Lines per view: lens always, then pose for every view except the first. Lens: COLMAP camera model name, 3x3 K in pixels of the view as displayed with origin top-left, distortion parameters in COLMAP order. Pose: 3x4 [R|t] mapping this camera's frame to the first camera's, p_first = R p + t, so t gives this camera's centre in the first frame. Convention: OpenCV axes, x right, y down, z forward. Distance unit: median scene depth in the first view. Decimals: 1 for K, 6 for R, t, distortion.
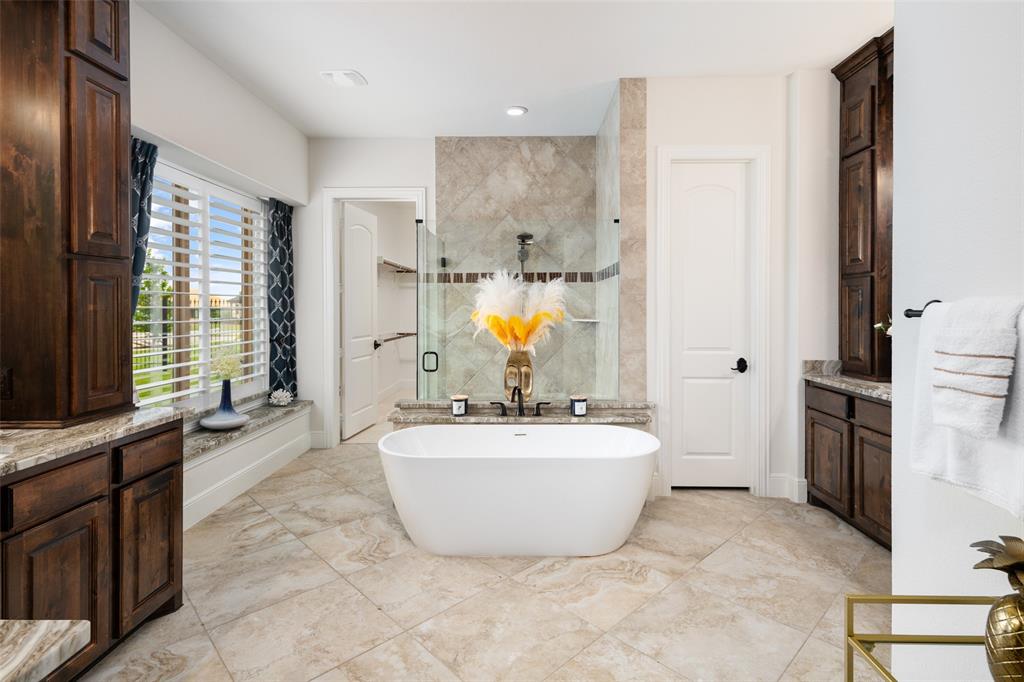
lens RADIAL K [[497.0, 0, 529.2], [0, 497.0, 308.4], [0, 0, 1]] dist [0.016759, -0.001350]
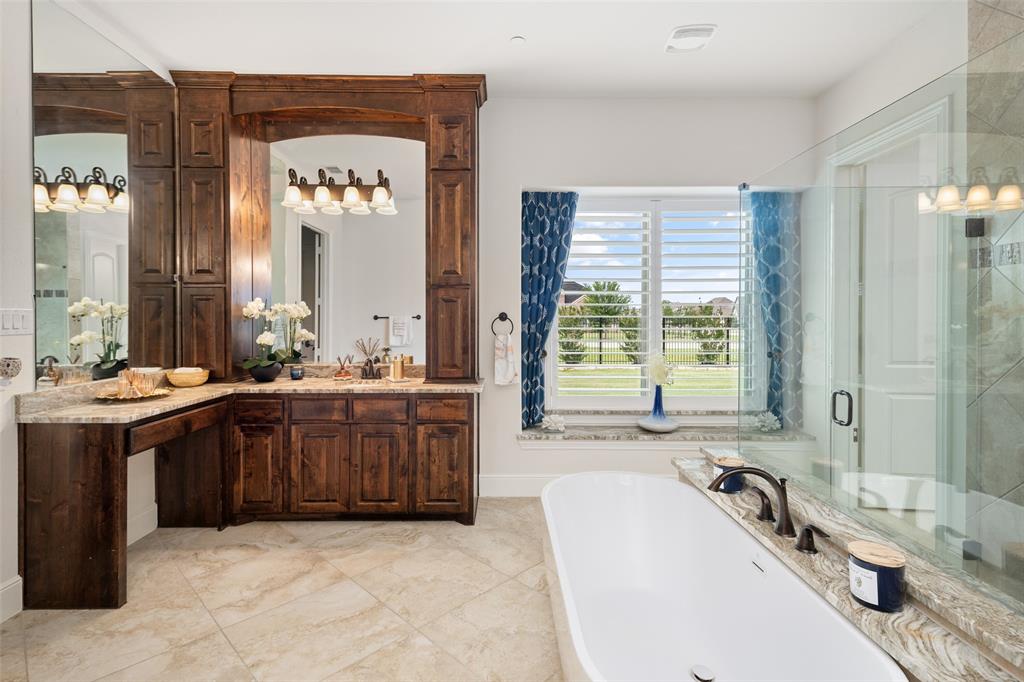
lens RADIAL K [[497.0, 0, 496.8], [0, 497.0, 320.1], [0, 0, 1]] dist [0.016759, -0.001350]
pose [[0.004856, 0.004858, -0.999976, 0.663326], [-0.004075, 0.999980, 0.004838, 0.003389], [0.999980, 0.004051, 0.004875, 0.985437]]
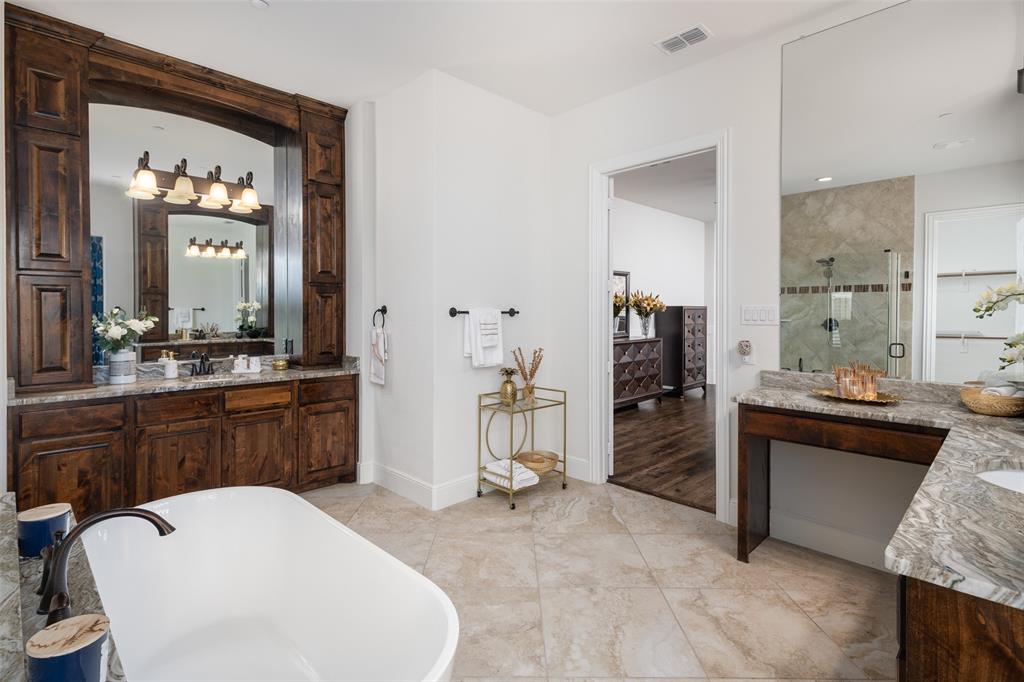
lens RADIAL K [[497.0, 0, 494.8], [0, 497.0, 320.7], [0, 0, 1]] dist [0.016759, -0.001350]
pose [[-0.693736, -0.004456, 0.720216, -0.687824], [0.006746, 0.999897, 0.012685, 0.009813], [-0.720198, 0.013659, -0.693634, 1.416119]]
